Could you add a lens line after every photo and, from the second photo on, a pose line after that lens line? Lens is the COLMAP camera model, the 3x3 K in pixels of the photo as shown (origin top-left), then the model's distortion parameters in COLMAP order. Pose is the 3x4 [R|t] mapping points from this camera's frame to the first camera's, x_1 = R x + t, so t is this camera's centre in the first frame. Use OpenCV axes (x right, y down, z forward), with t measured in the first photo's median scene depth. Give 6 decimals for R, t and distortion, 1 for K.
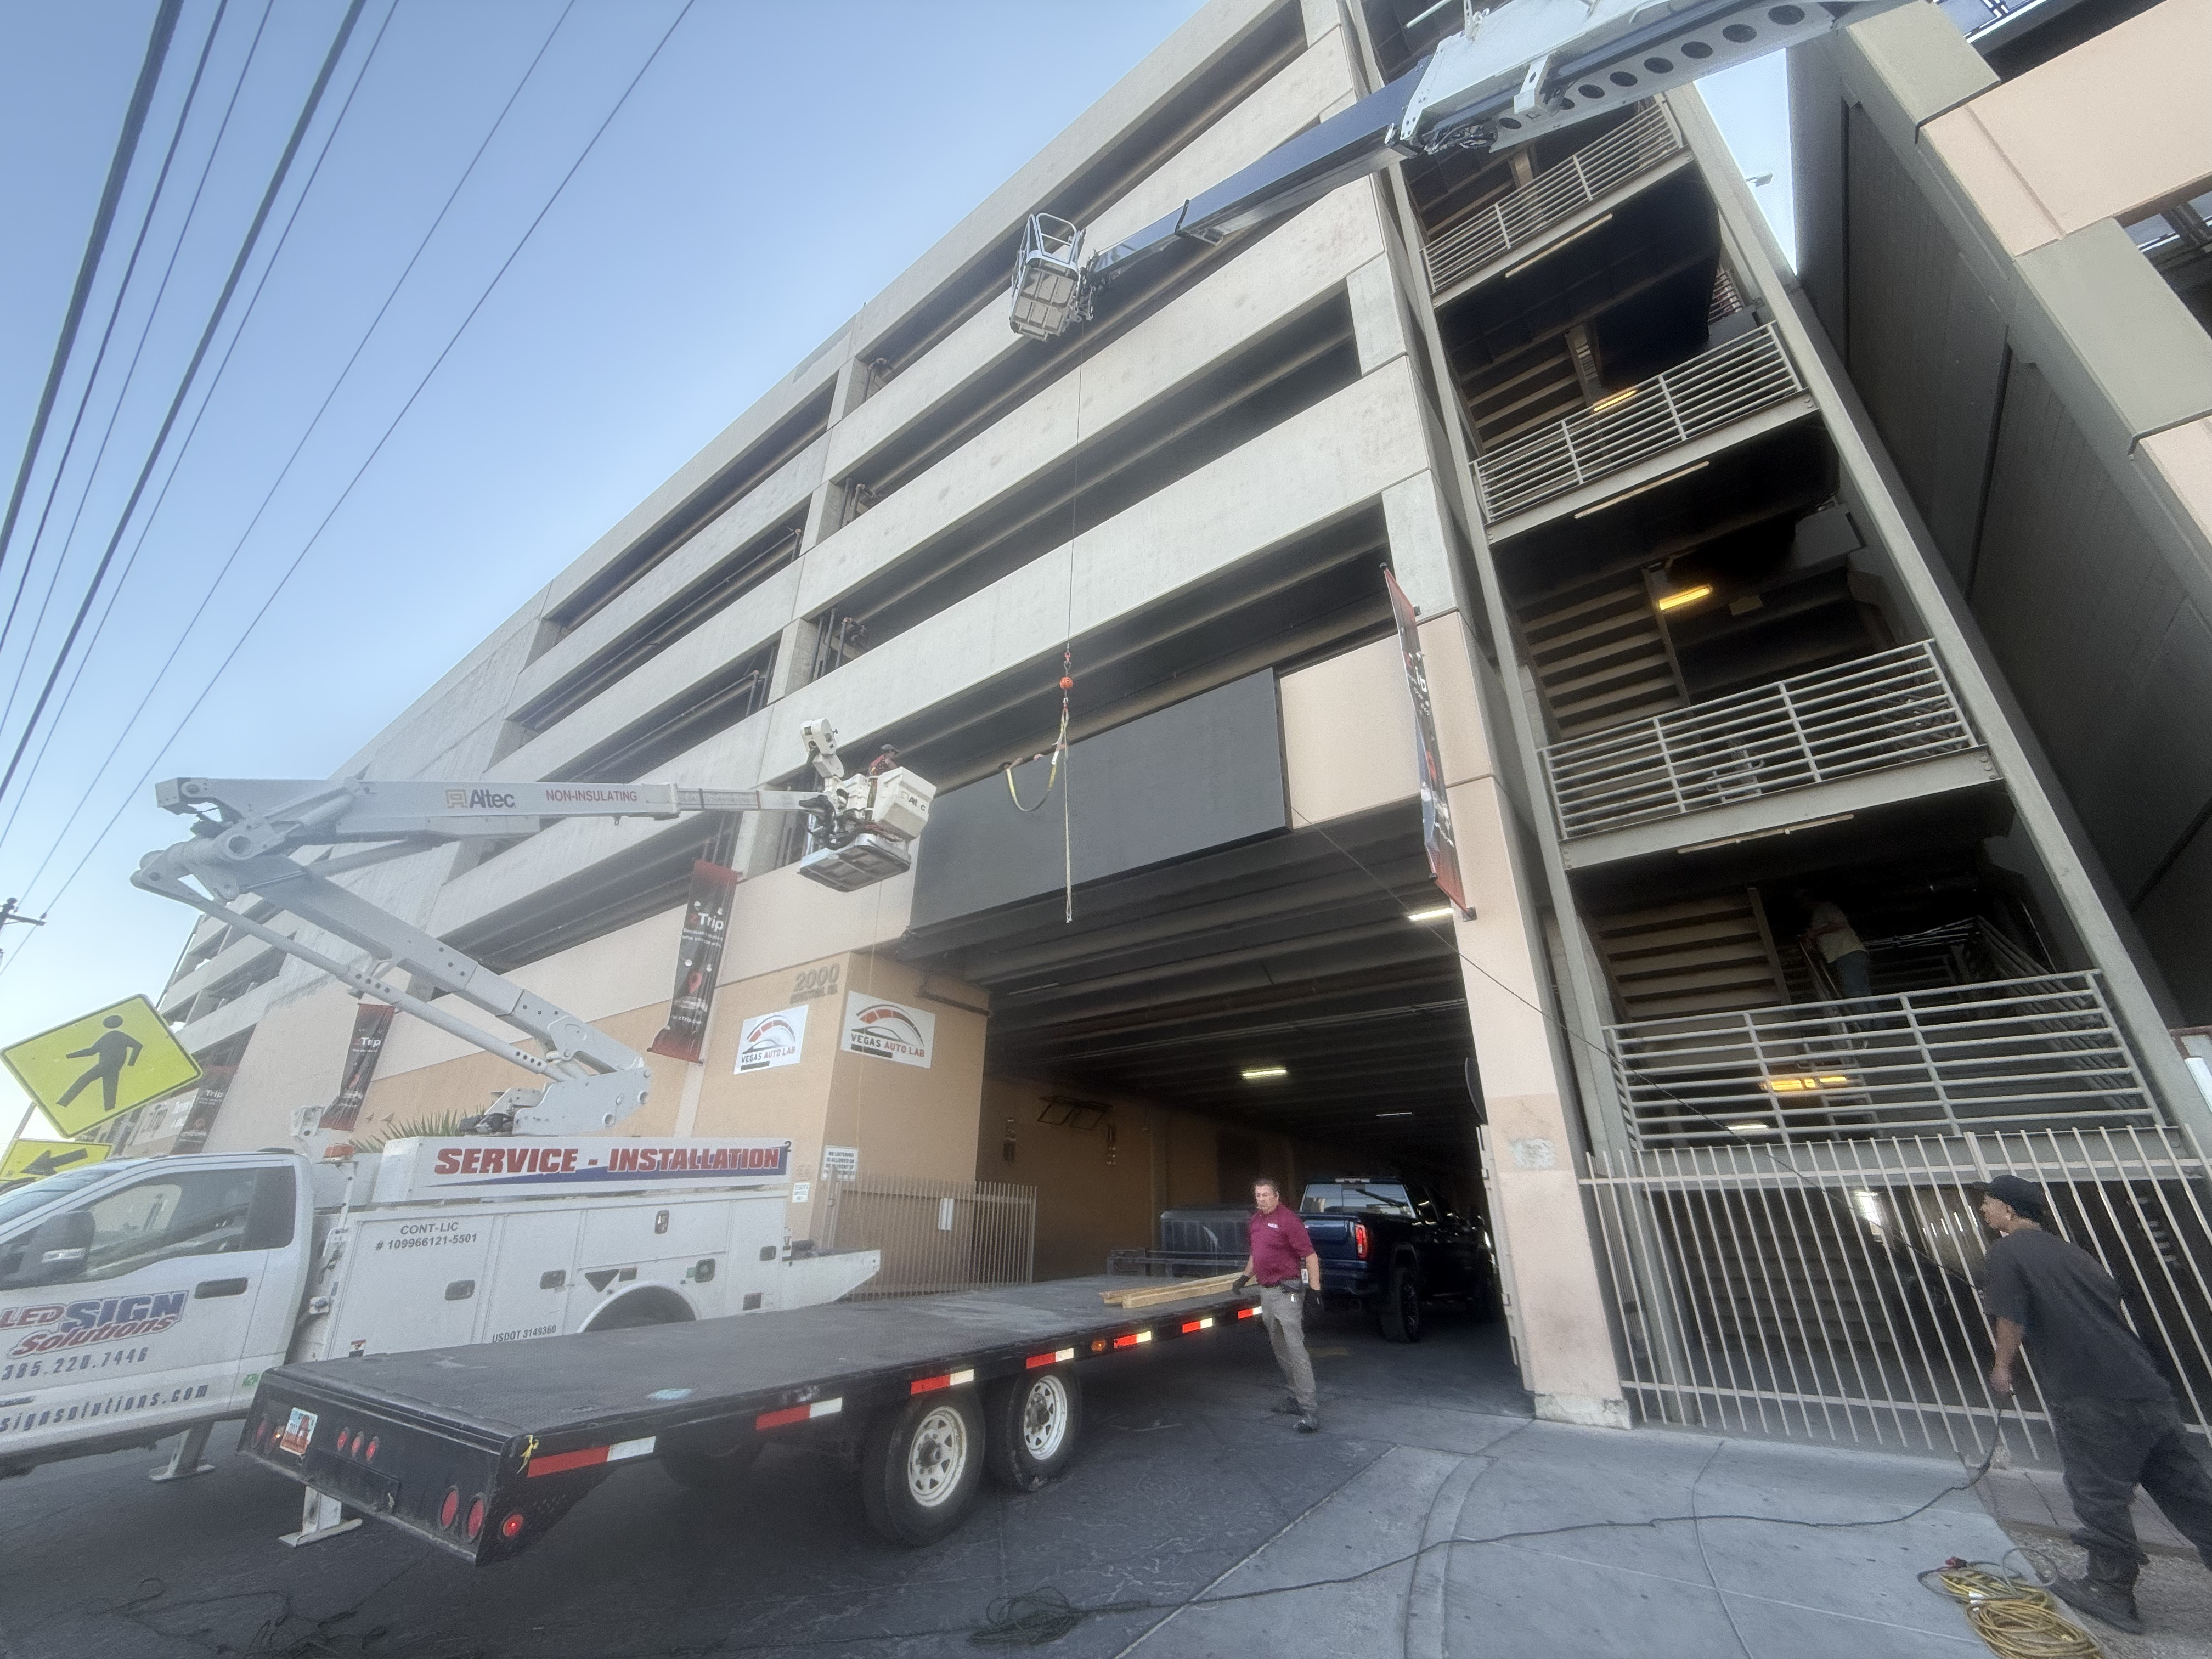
lens RADIAL K [[877.4, 0, 1104.1], [0, 877.4, 829.5], [0, 0, 1]] dist [0.001149, 0.000089]
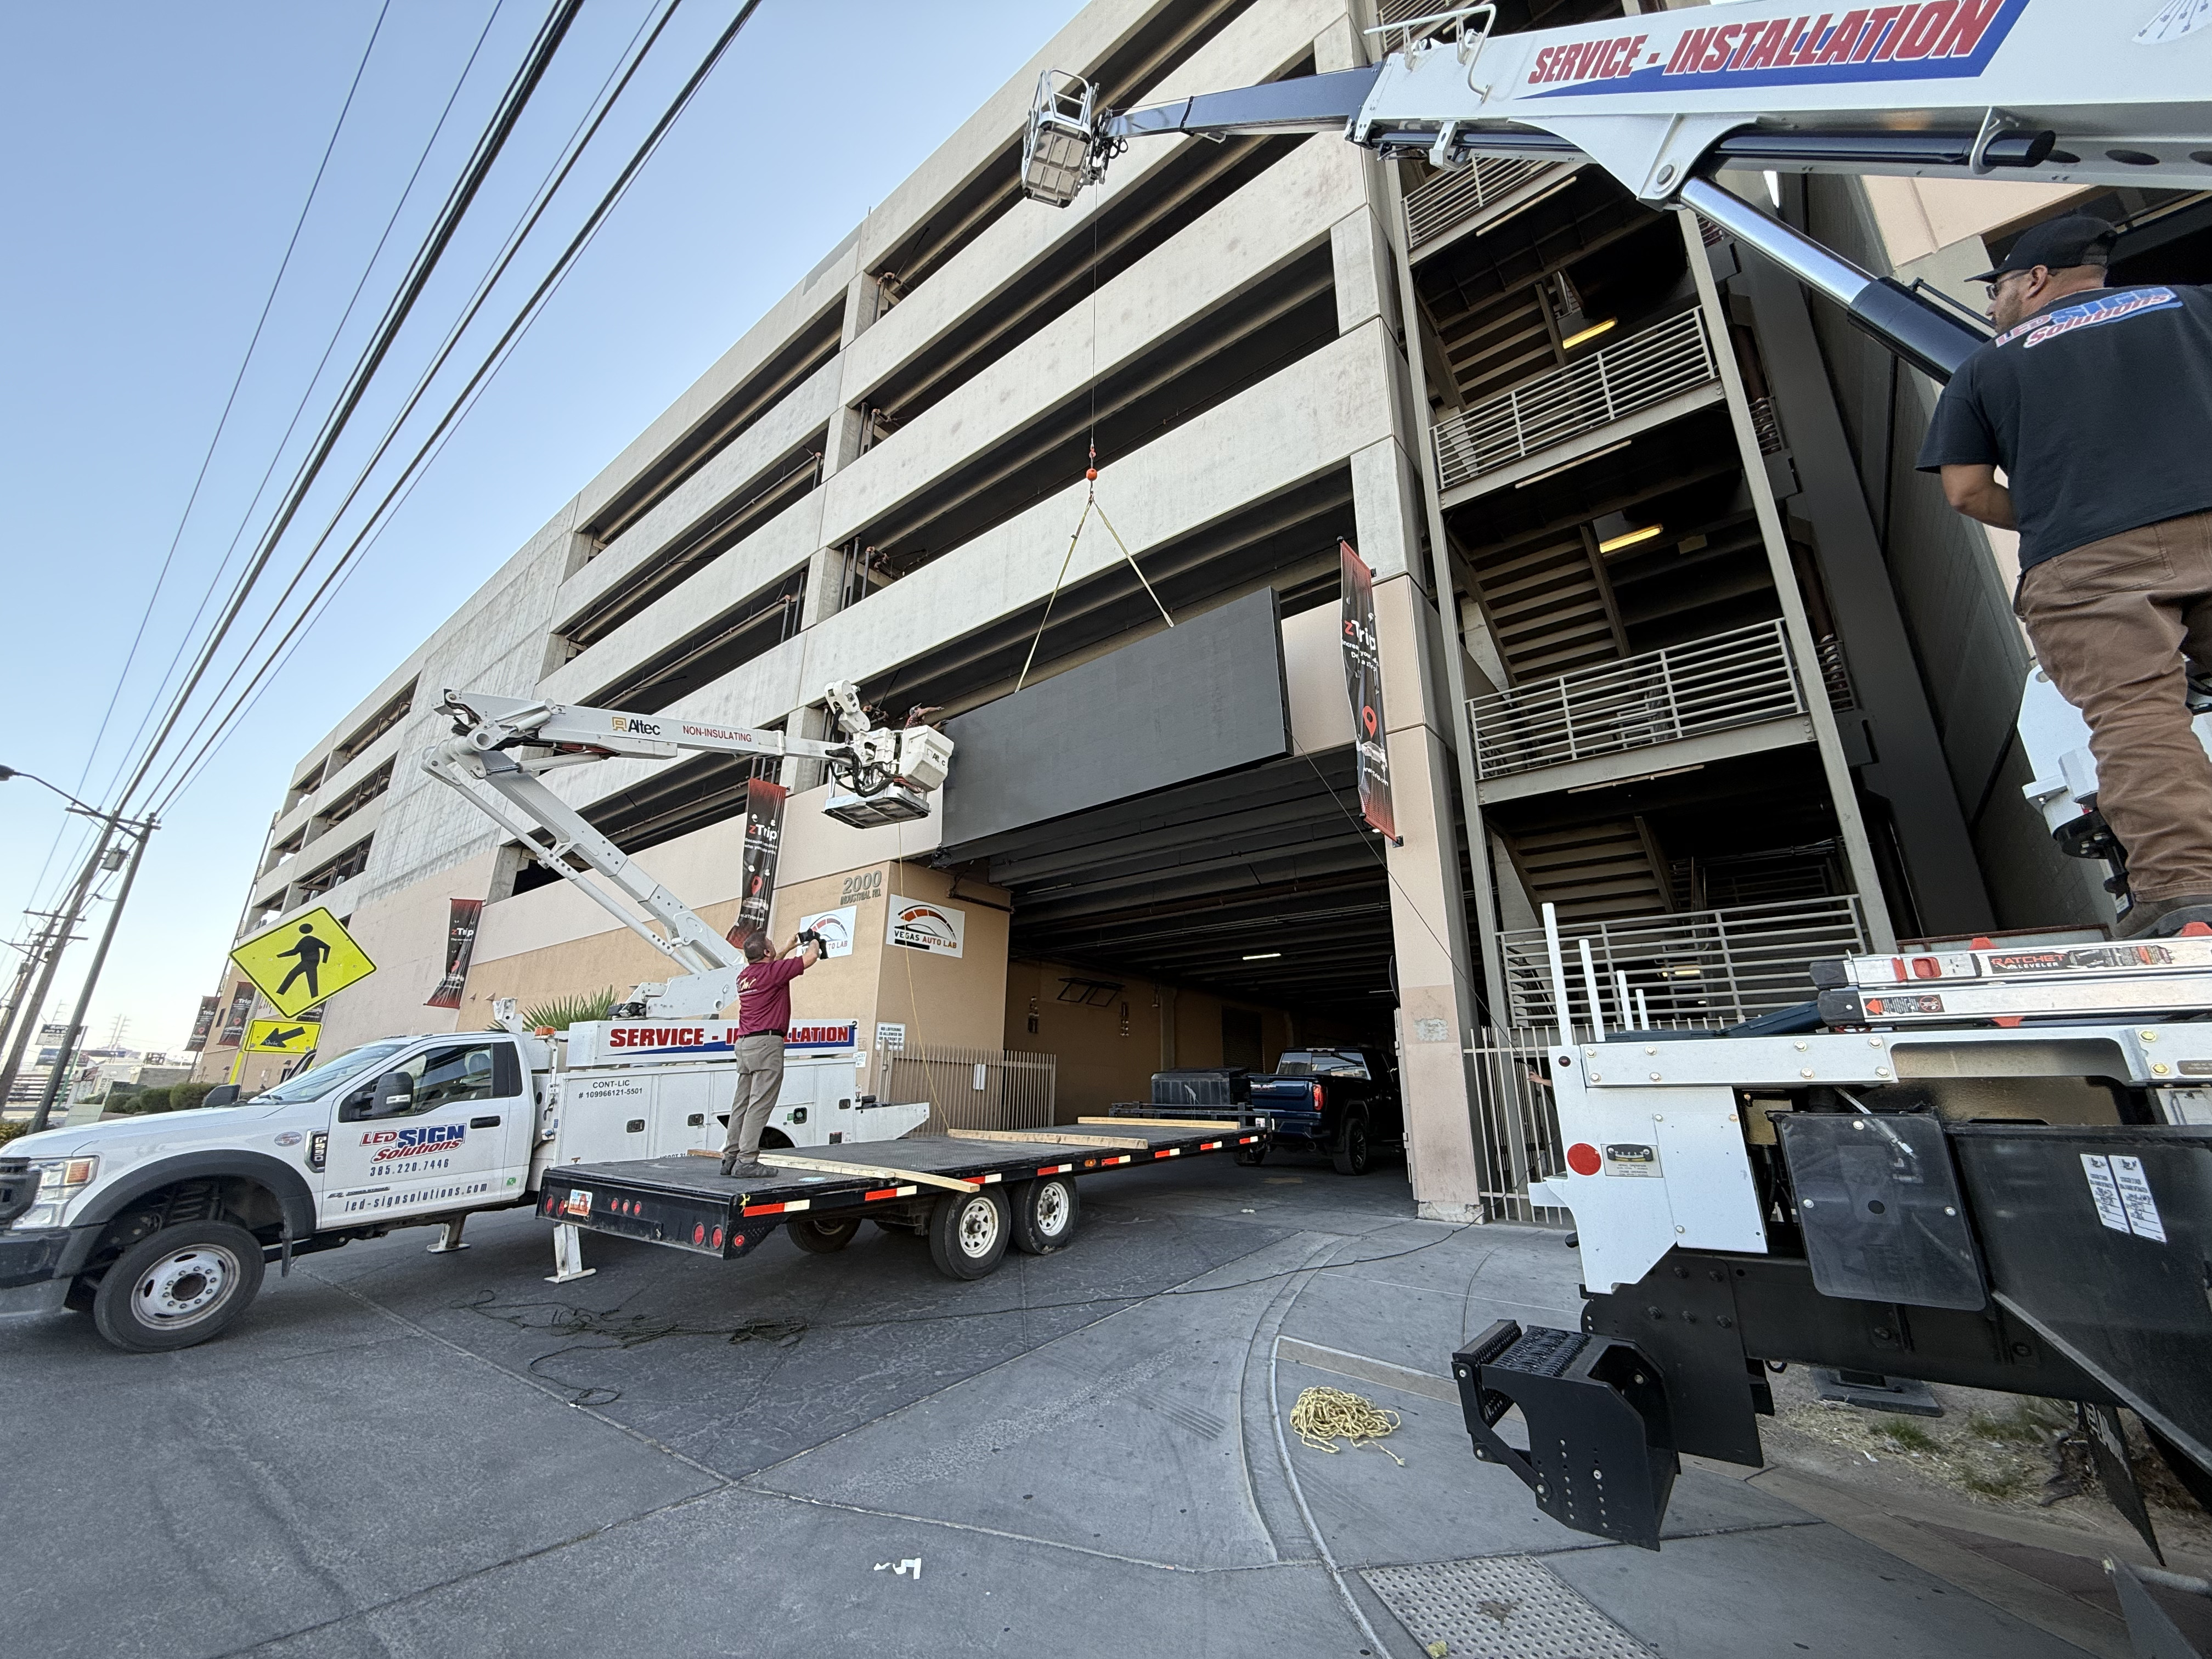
lens RADIAL K [[877.4, 0, 1101.5], [0, 877.4, 827.1], [0, 0, 1]] dist [0.001149, 0.000089]
pose [[0.999511, -0.008451, -0.030111, 0.033035], [0.012346, 0.991224, 0.131619, -0.073006], [0.028734, -0.131926, 0.990843, -0.179405]]
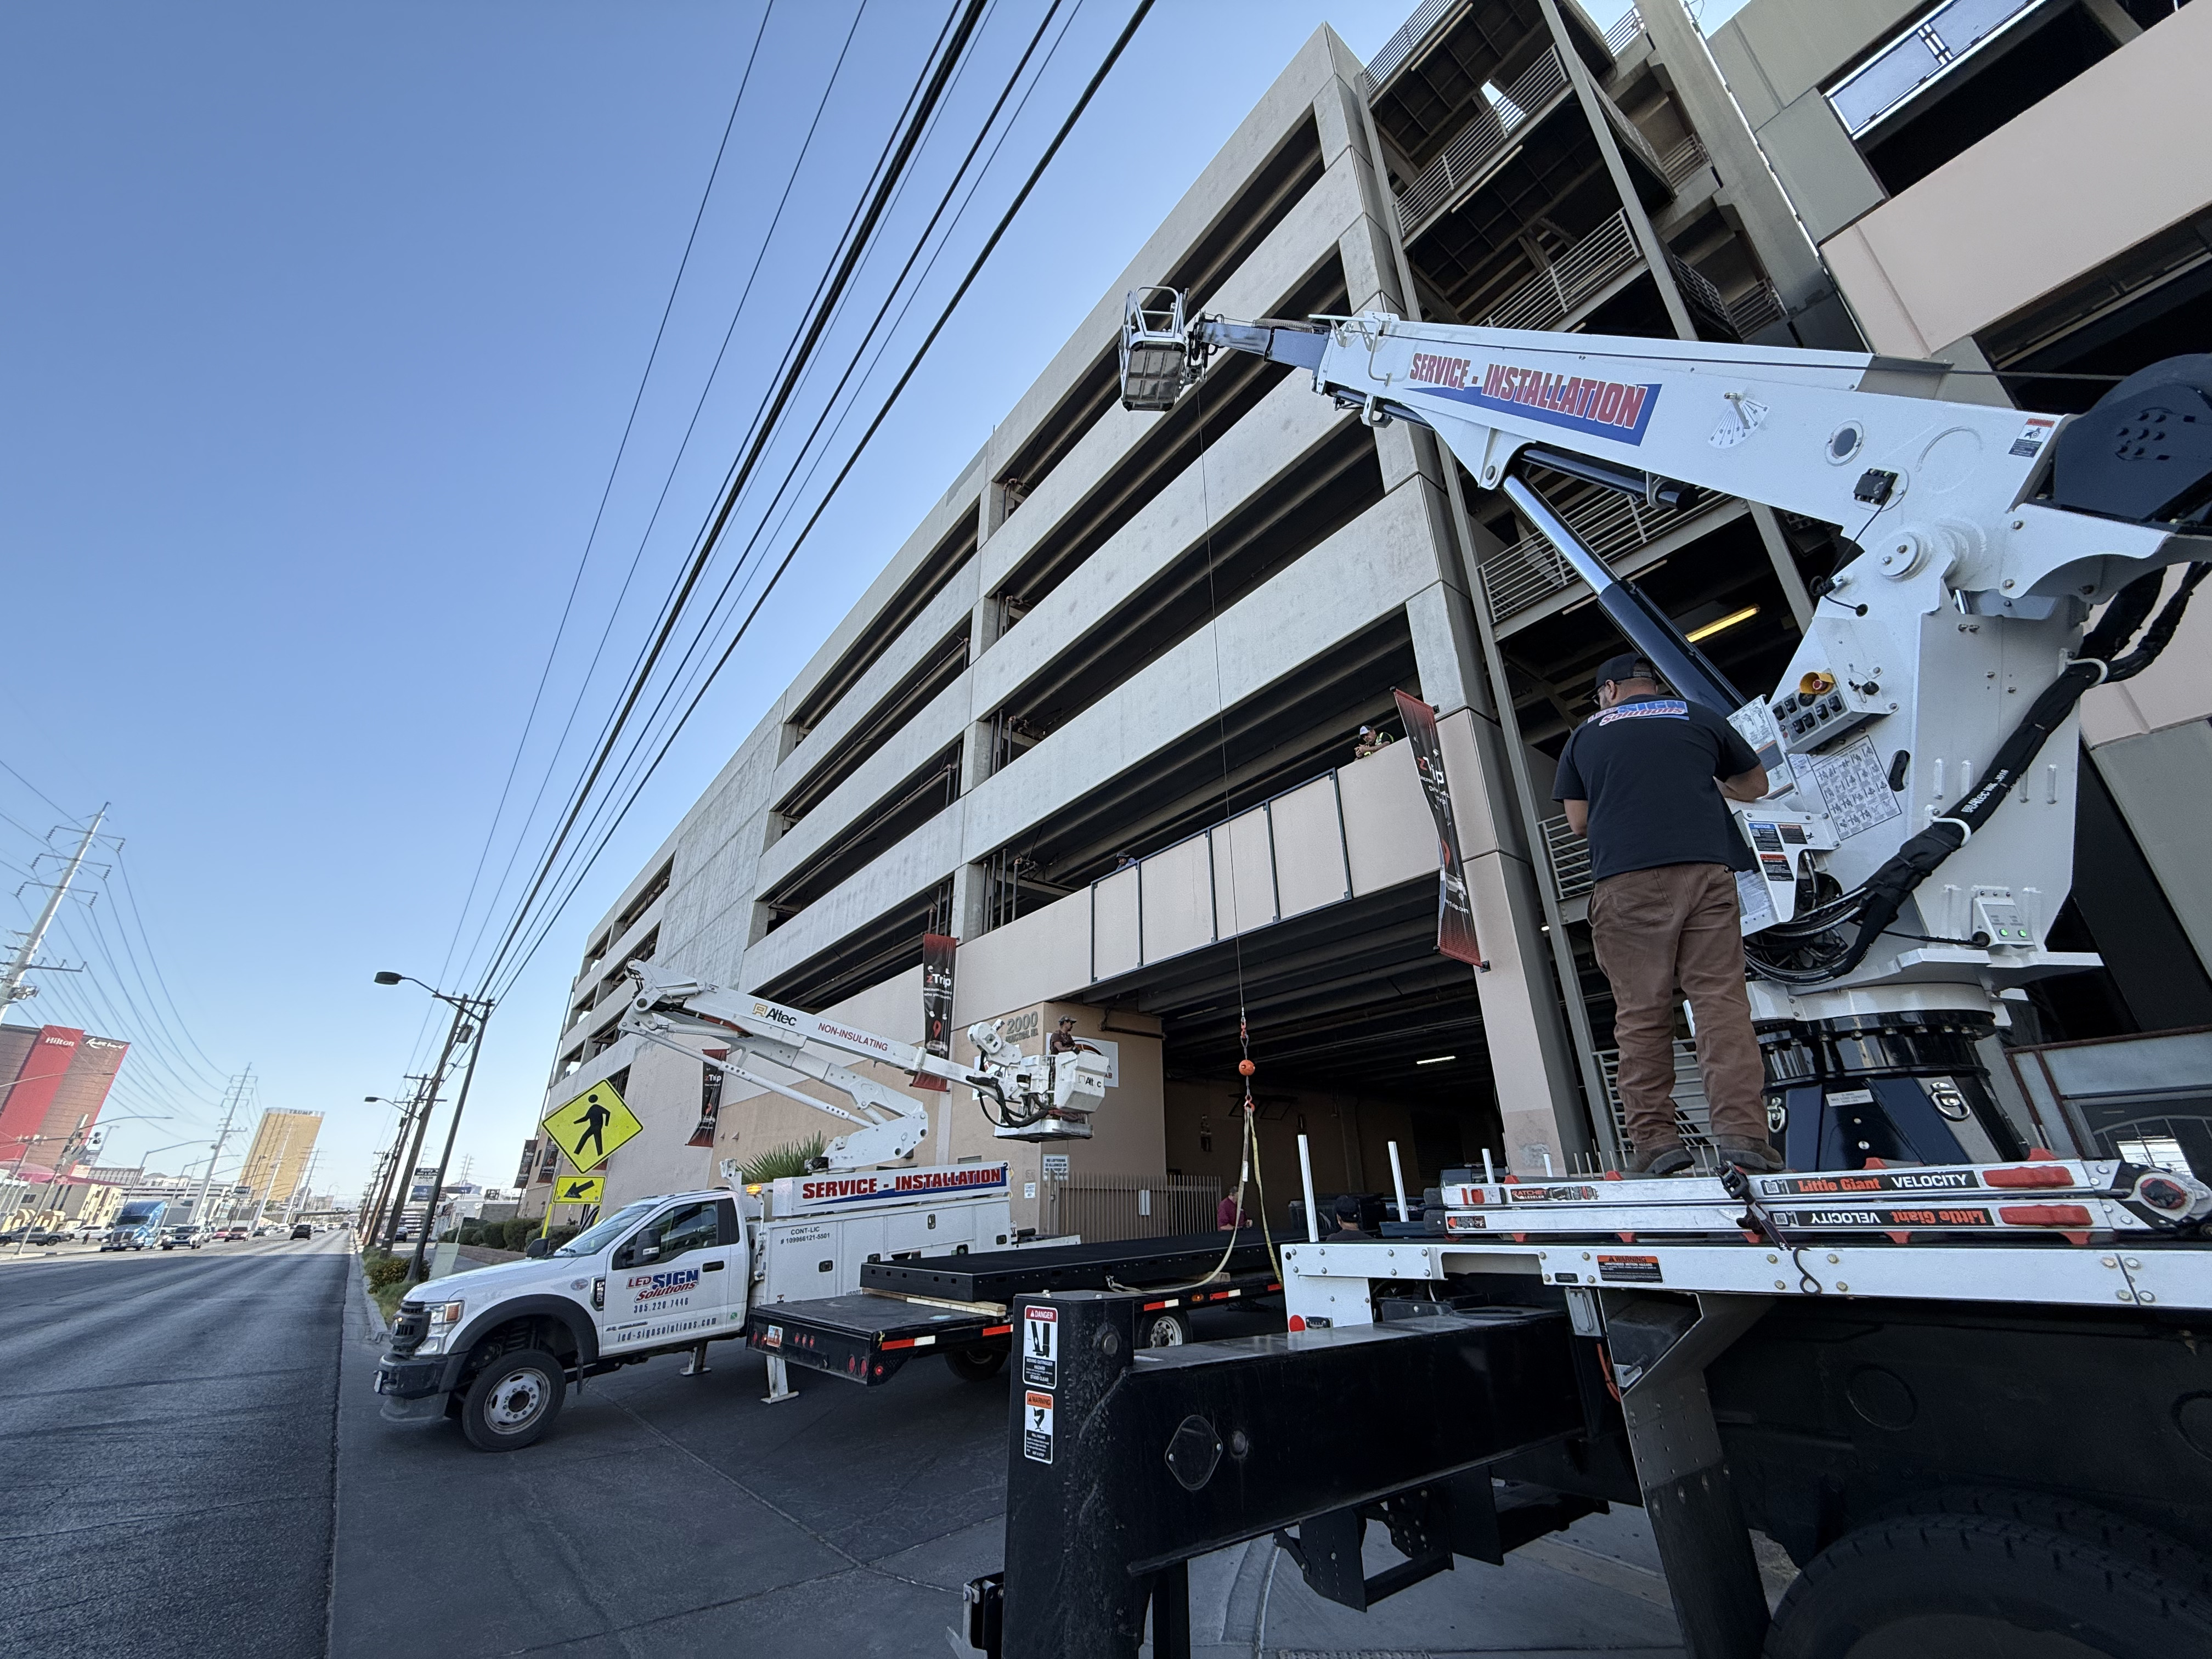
lens RADIAL K [[877.4, 0, 1101.0], [0, 877.4, 828.2], [0, 0, 1]] dist [0.001149, 0.000089]
pose [[0.964033, -0.126595, -0.233695, 0.165652], [0.132129, 0.991199, 0.008113, -0.151365], [0.230612, -0.038699, 0.972276, -0.289332]]
